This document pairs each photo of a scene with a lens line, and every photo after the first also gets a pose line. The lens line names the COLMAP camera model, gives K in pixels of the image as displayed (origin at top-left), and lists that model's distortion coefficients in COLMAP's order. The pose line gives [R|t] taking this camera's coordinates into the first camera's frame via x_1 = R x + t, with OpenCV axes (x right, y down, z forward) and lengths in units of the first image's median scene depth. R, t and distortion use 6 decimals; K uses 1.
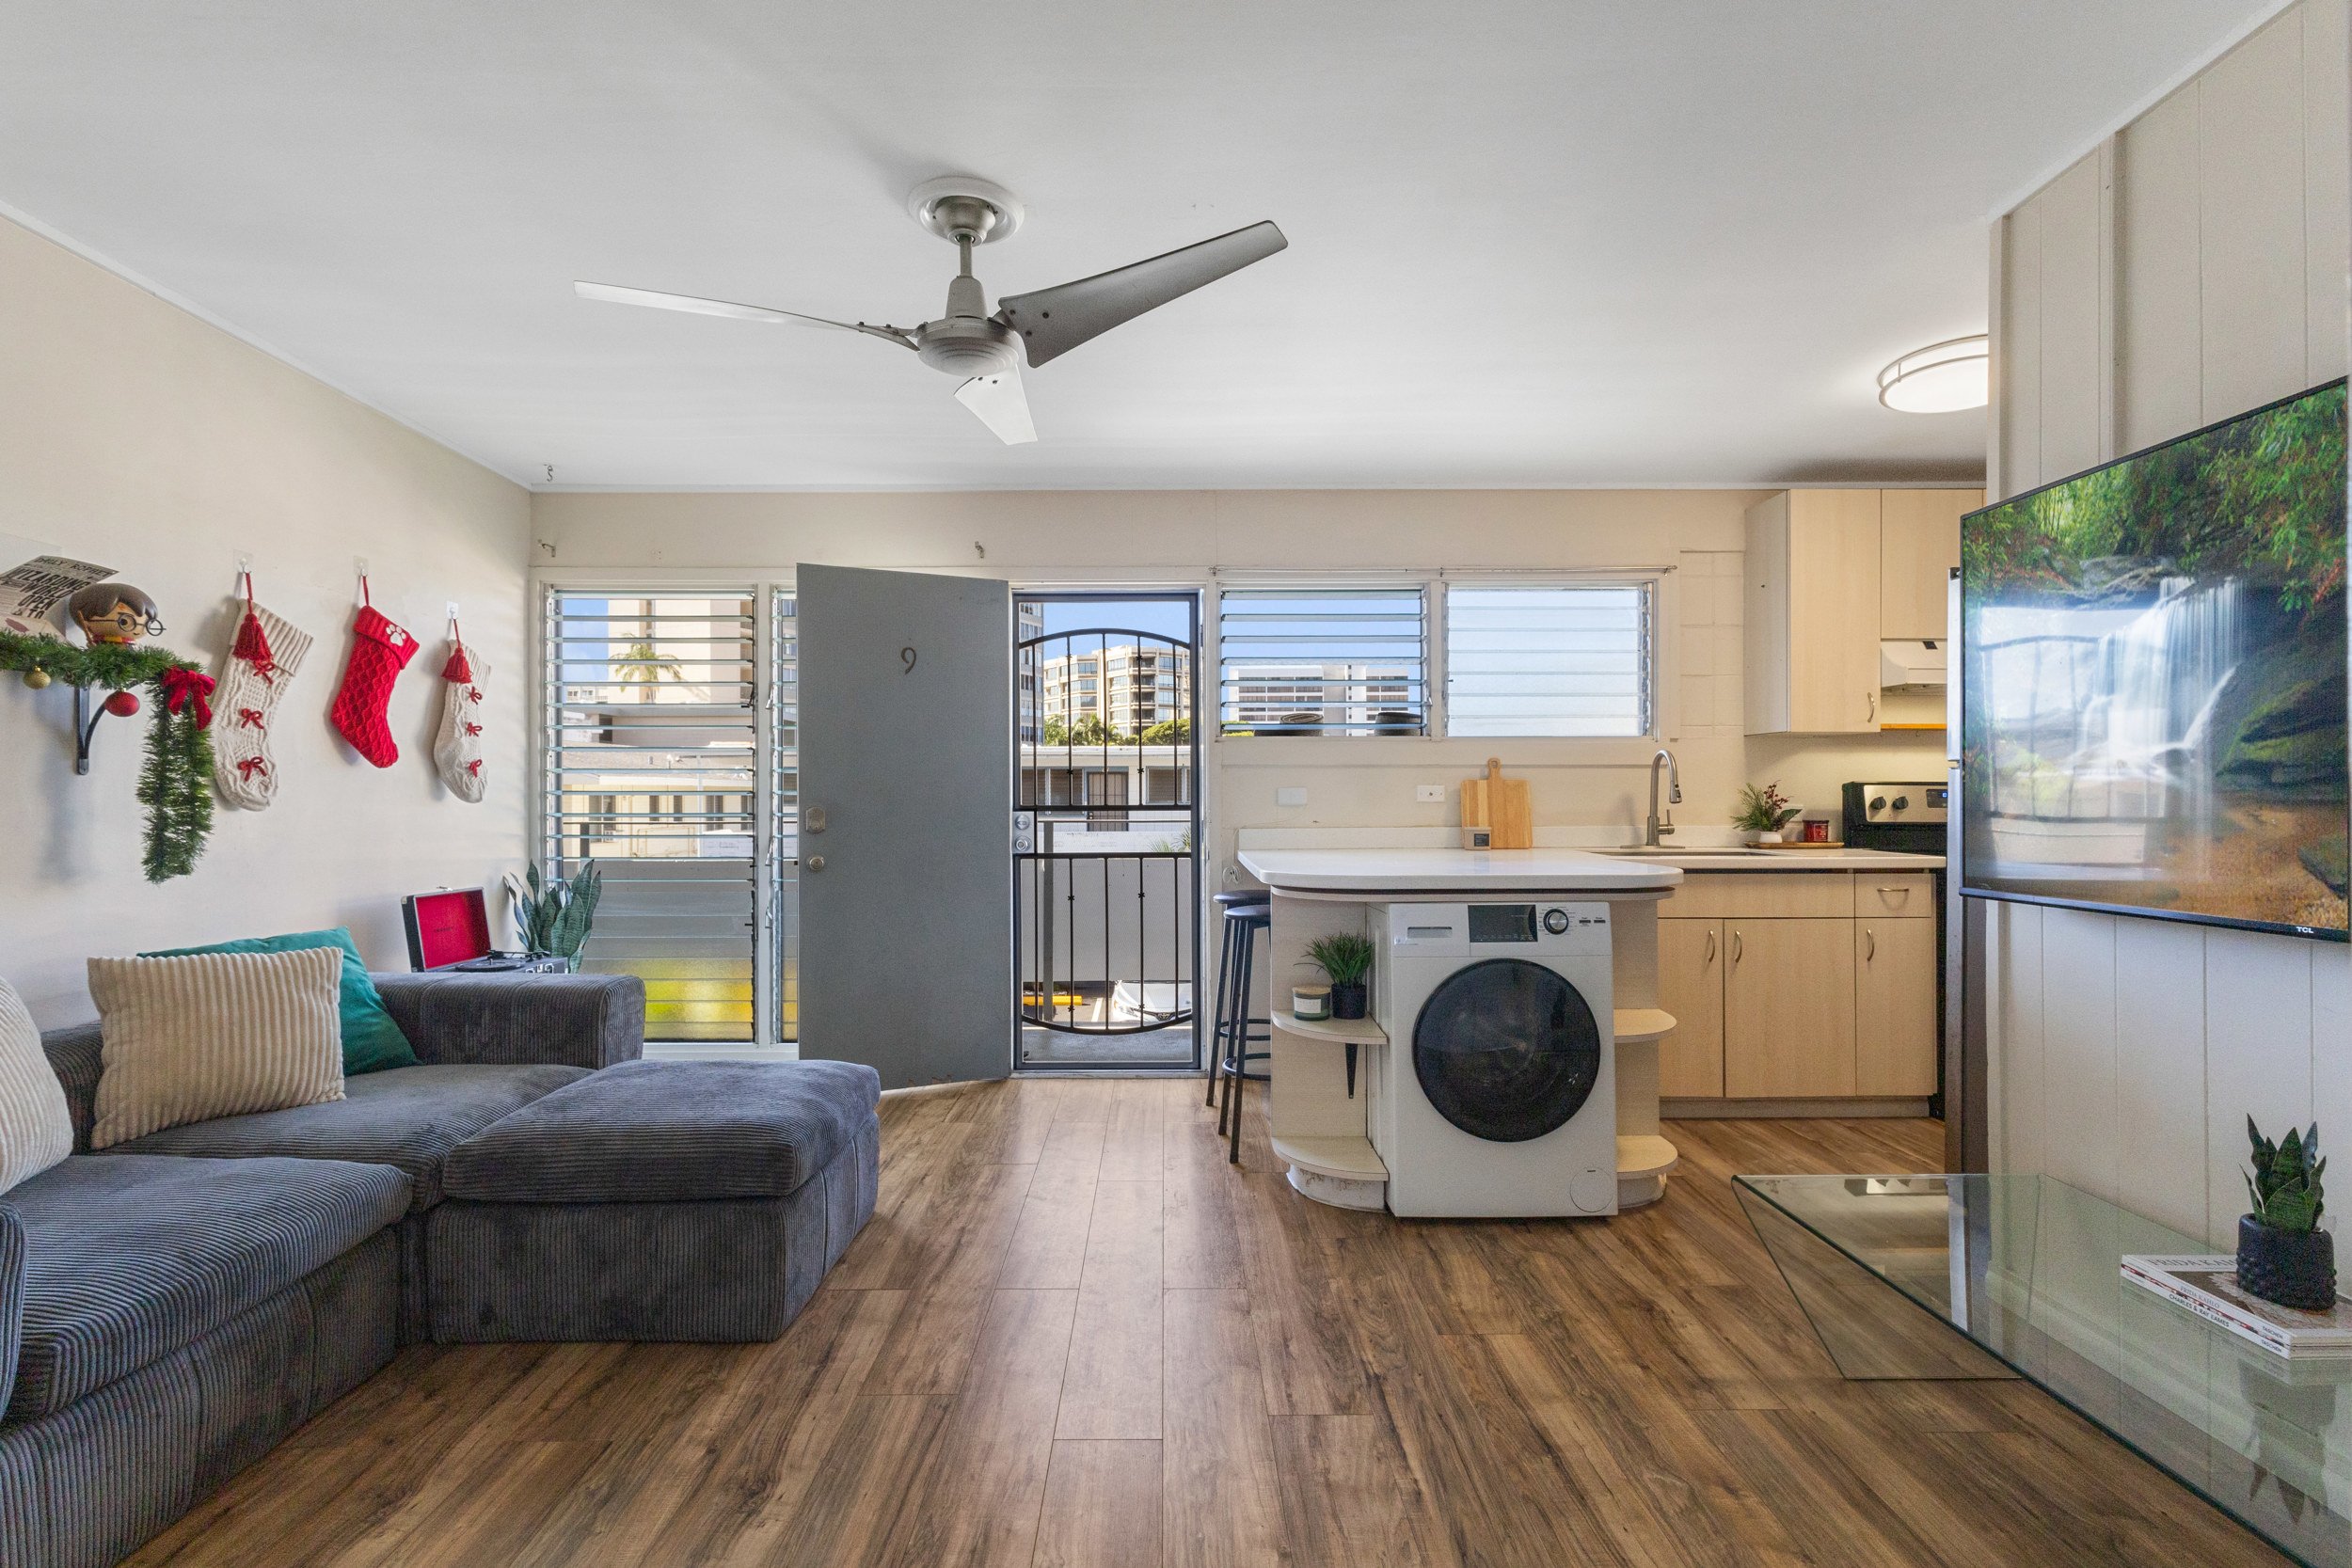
lens RADIAL K [[1081.0, 0, 1181.2], [0, 1081.0, 789.4], [0, 0, 1]] dist [-0.000193, 0.000277]
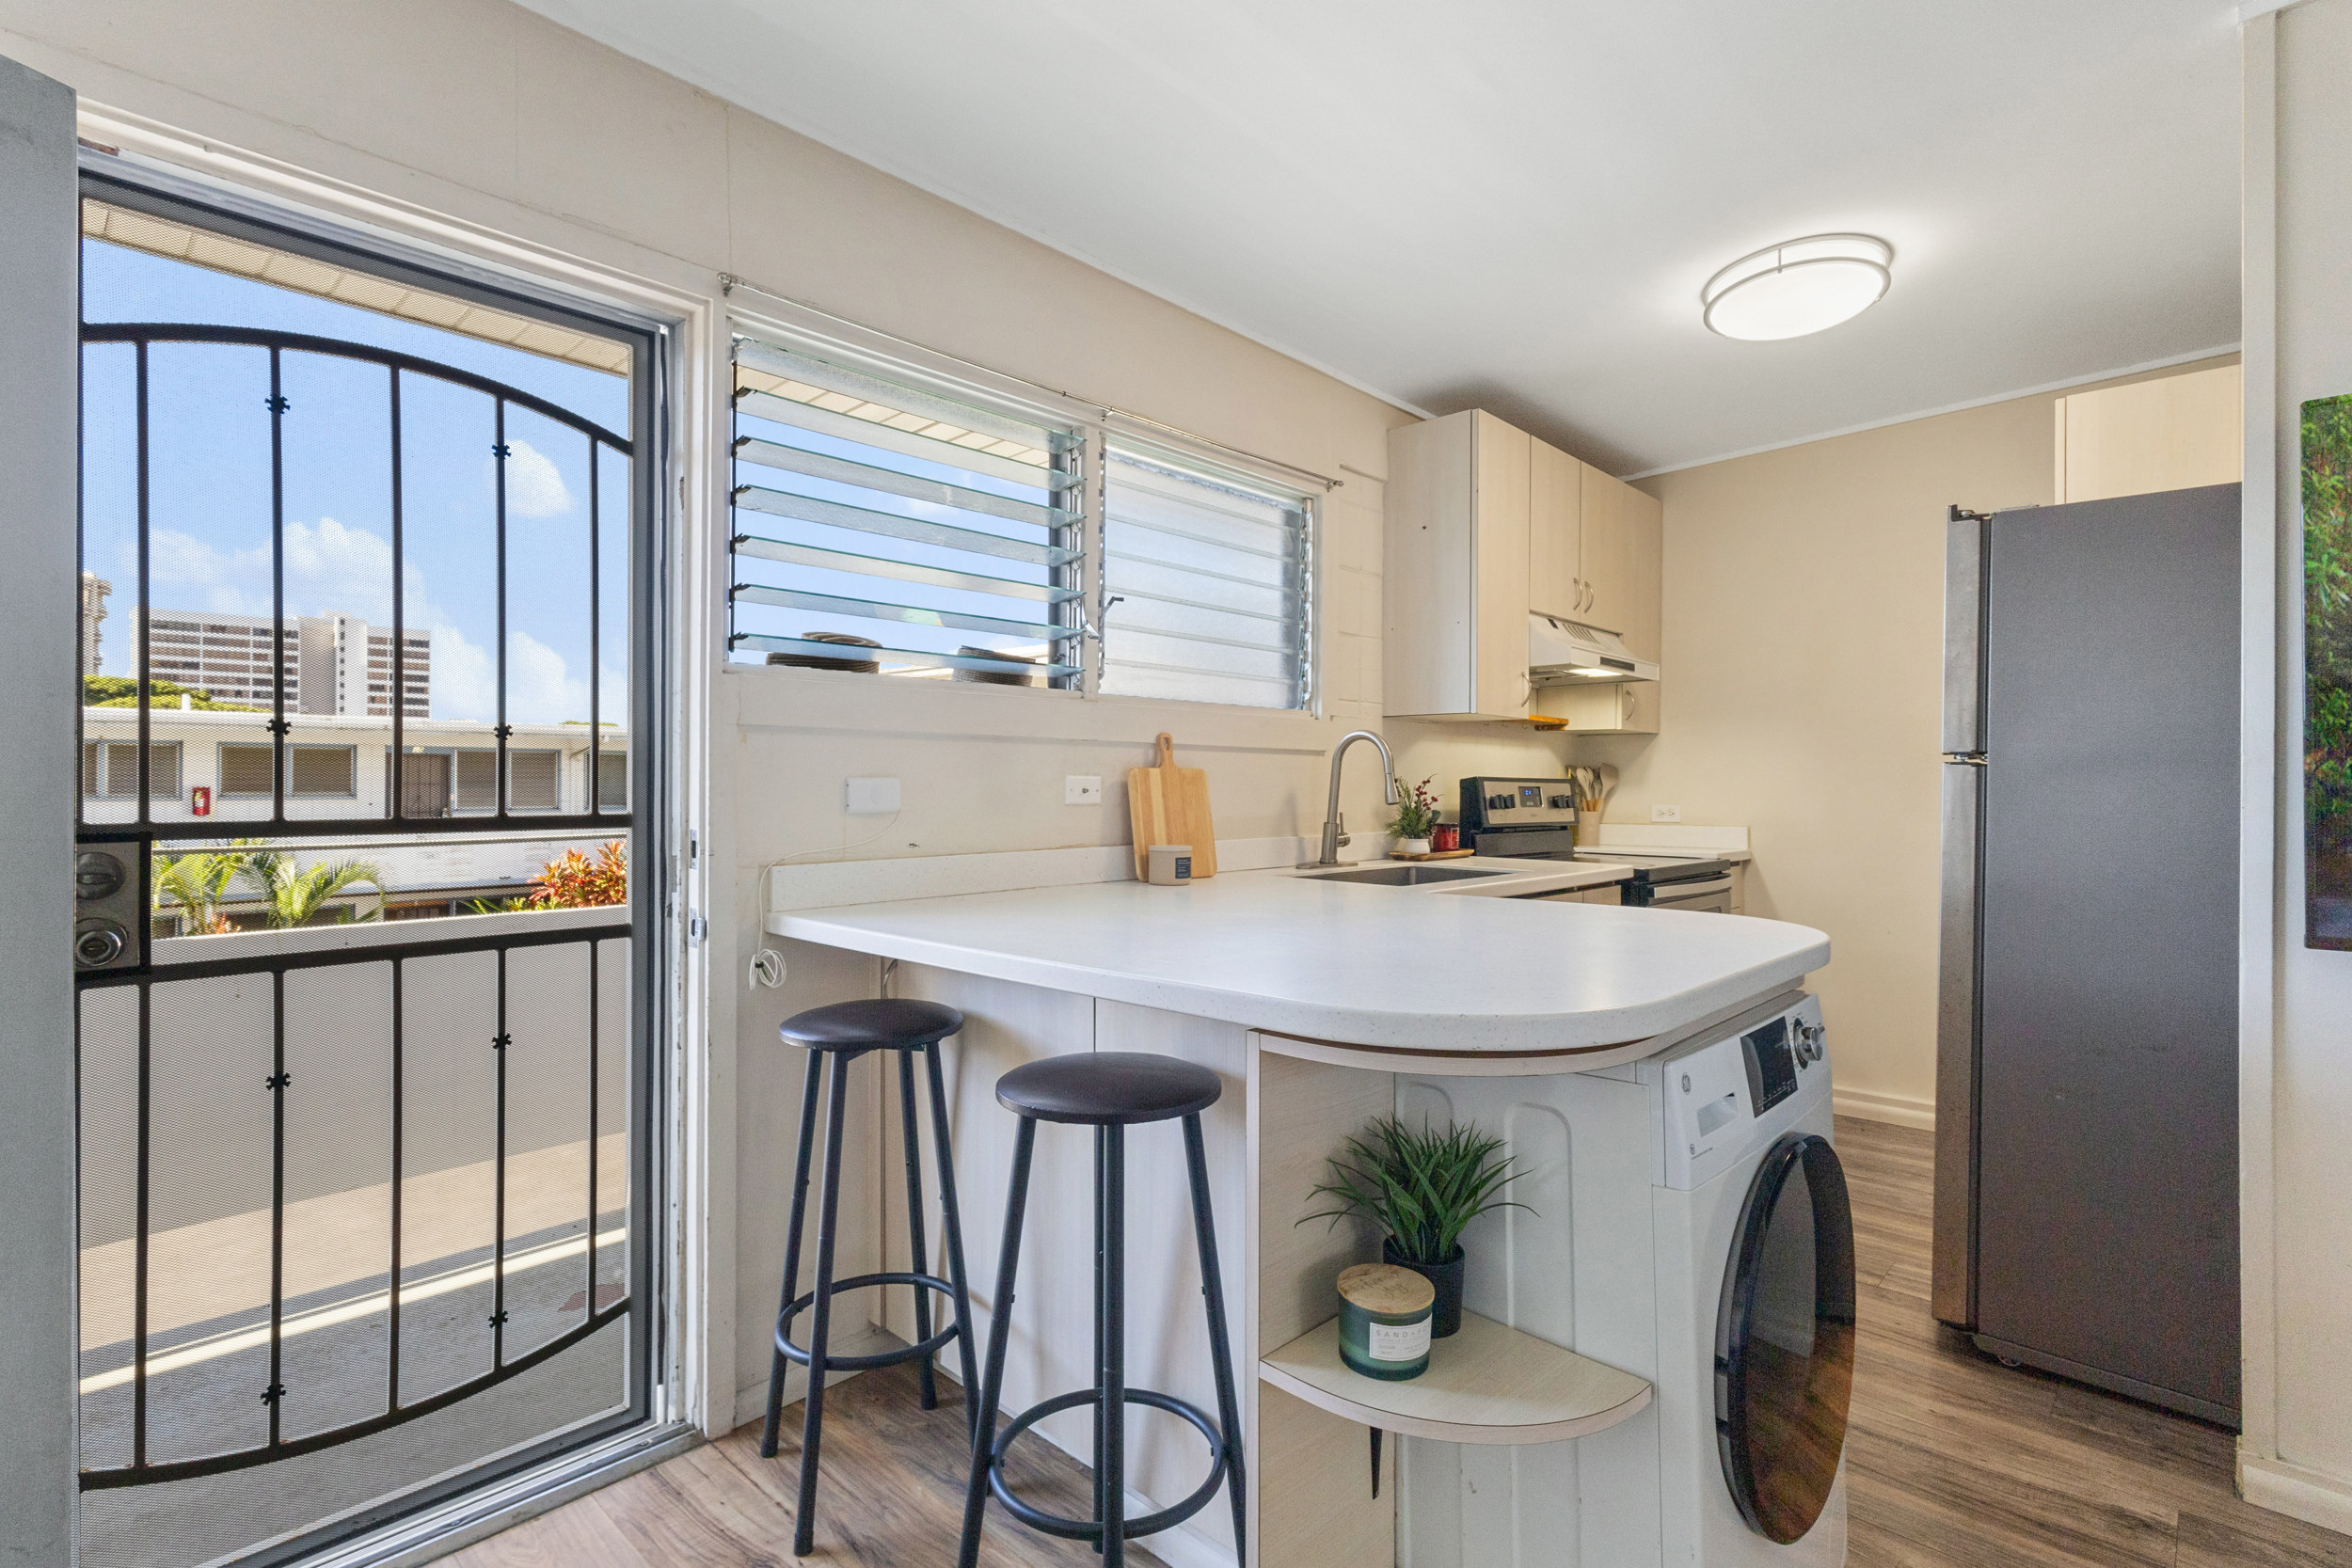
lens RADIAL K [[1110.5, 0, 1175.2], [0, 1110.5, 780.8], [0, 0, 1]] dist [-0.000549, 0.000511]
pose [[0.697936, 0.007962, 0.716116, -0.197602], [-0.008958, 0.999957, -0.002388, 0.000003], [-0.716104, -0.004748, 0.697978, 0.669299]]
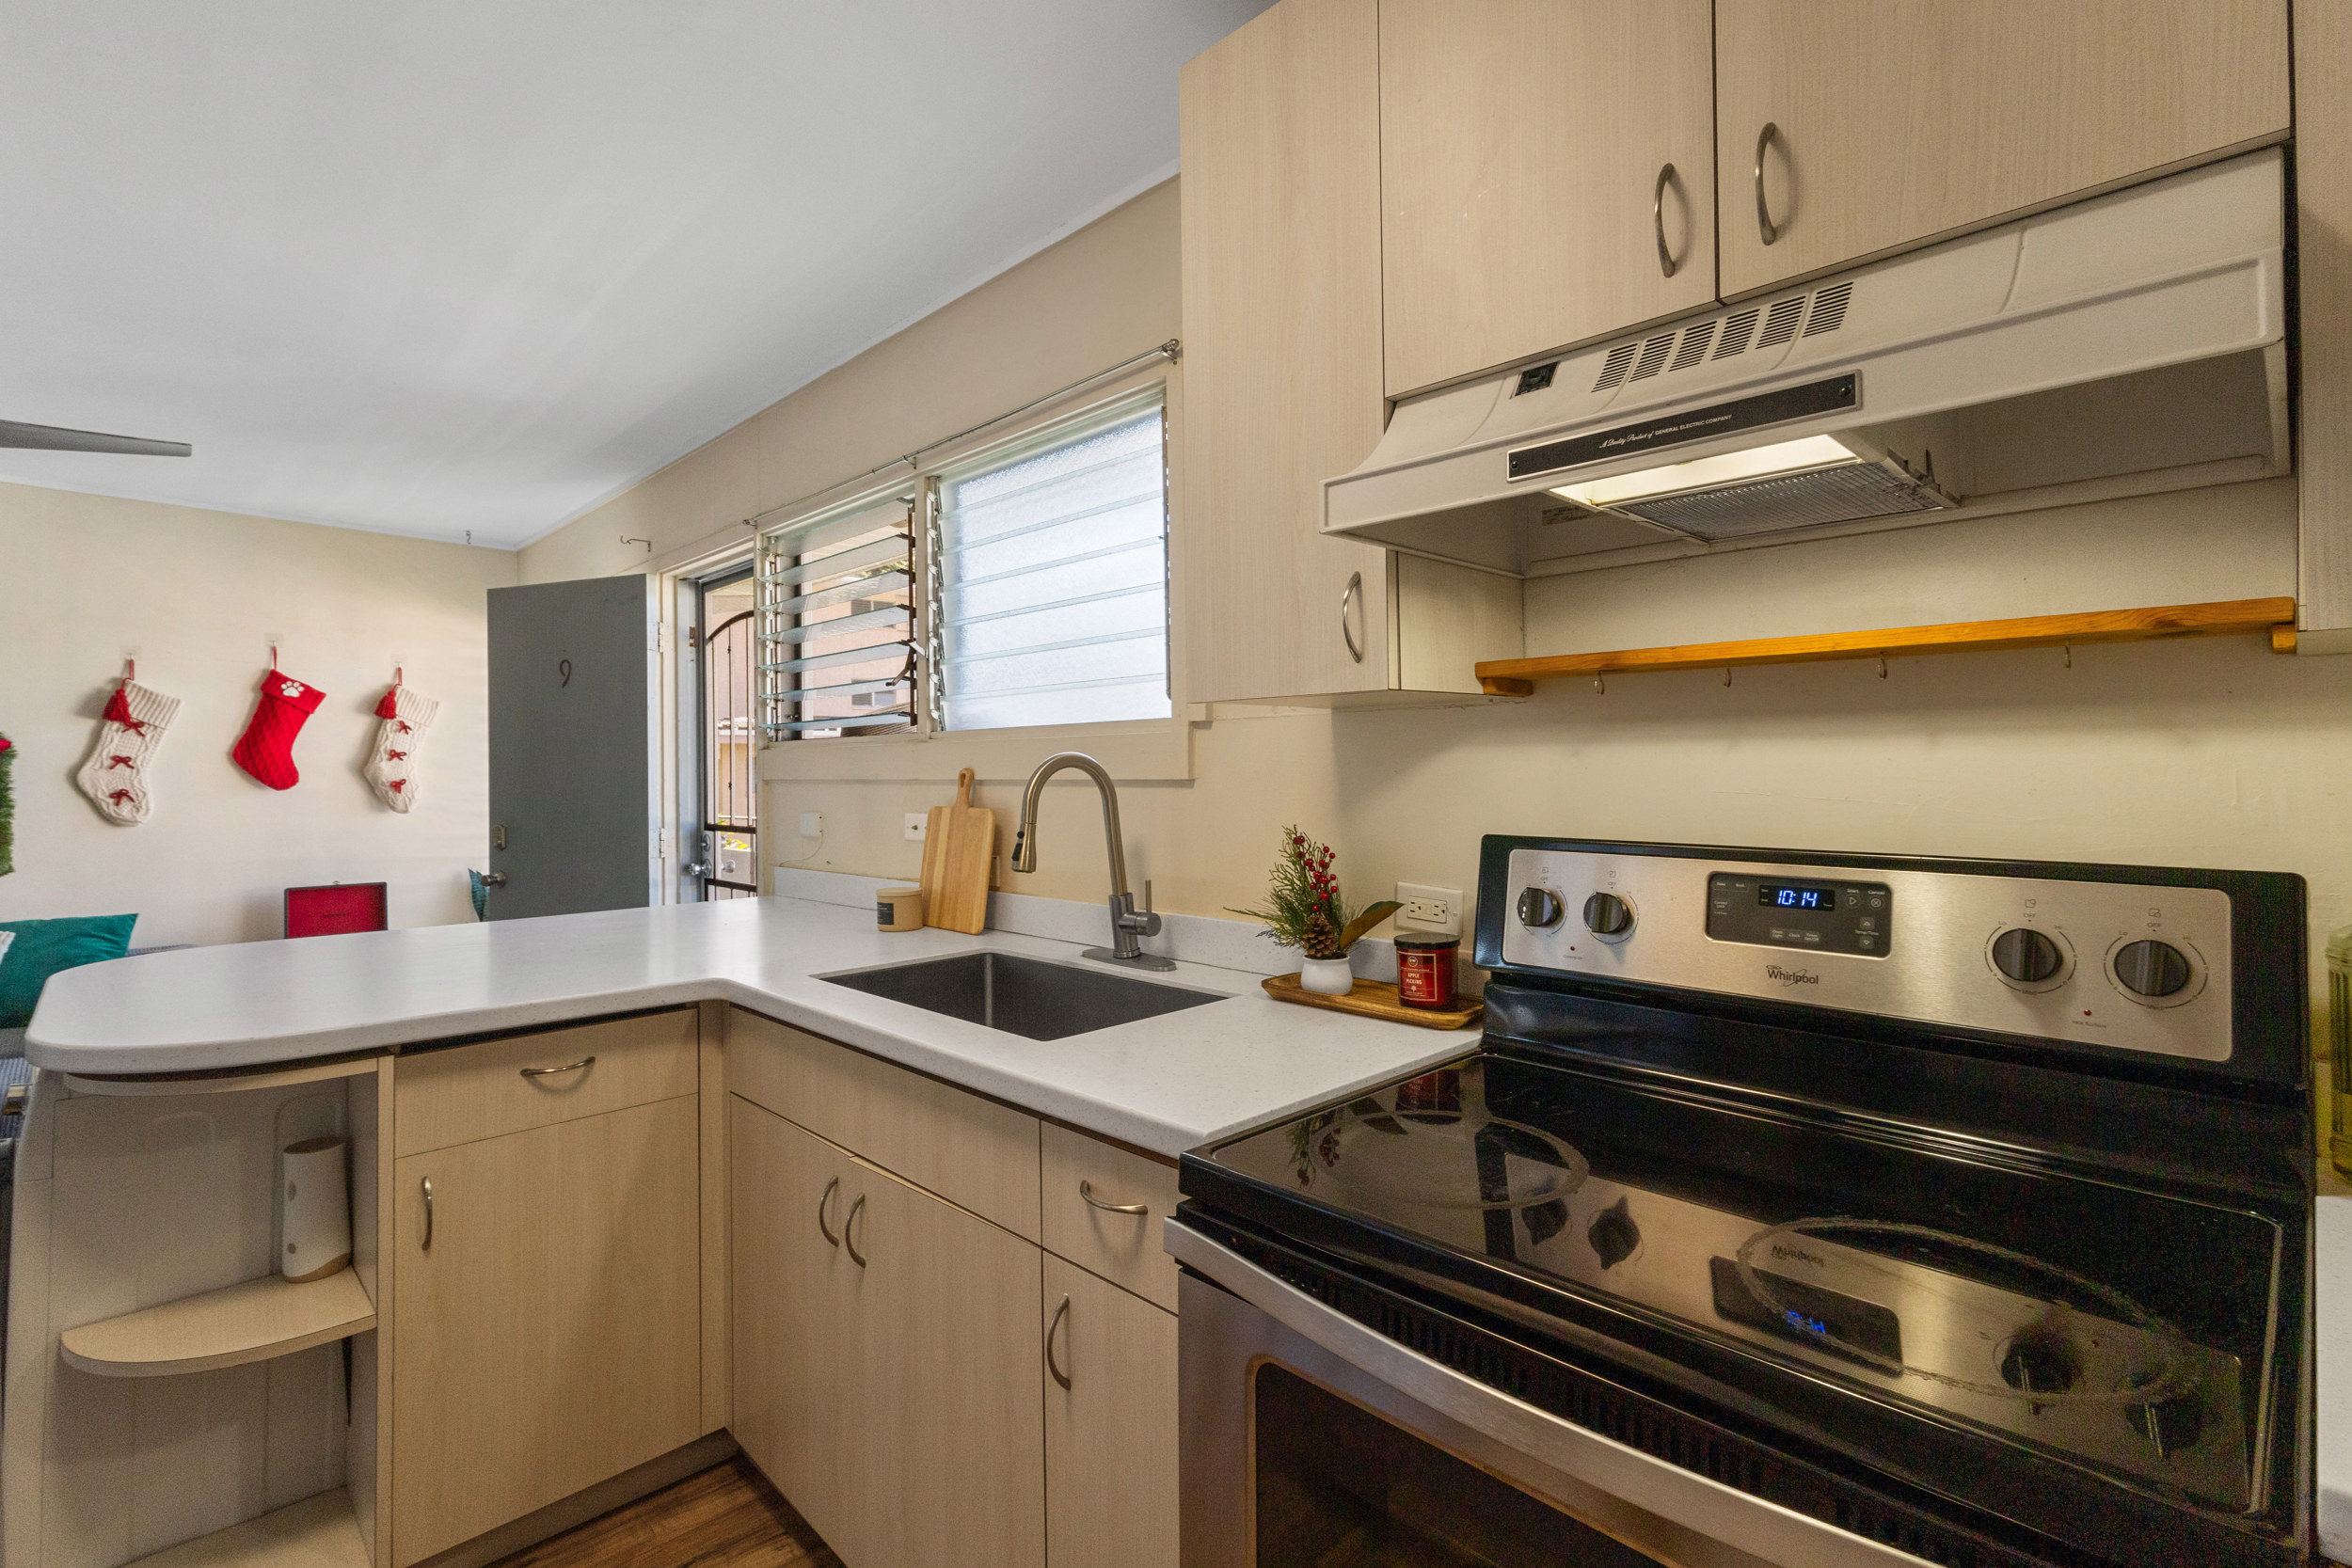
lens RADIAL K [[1105.6, 0, 1173.9], [0, 1105.6, 756.9], [0, 0, 1]] dist [0.002605, 0.000450]
pose [[0.685540, -0.012713, -0.727924, 0.957923], [0.015985, 0.999869, -0.002408, -0.038533], [0.727859, -0.009985, 0.685654, 0.828888]]
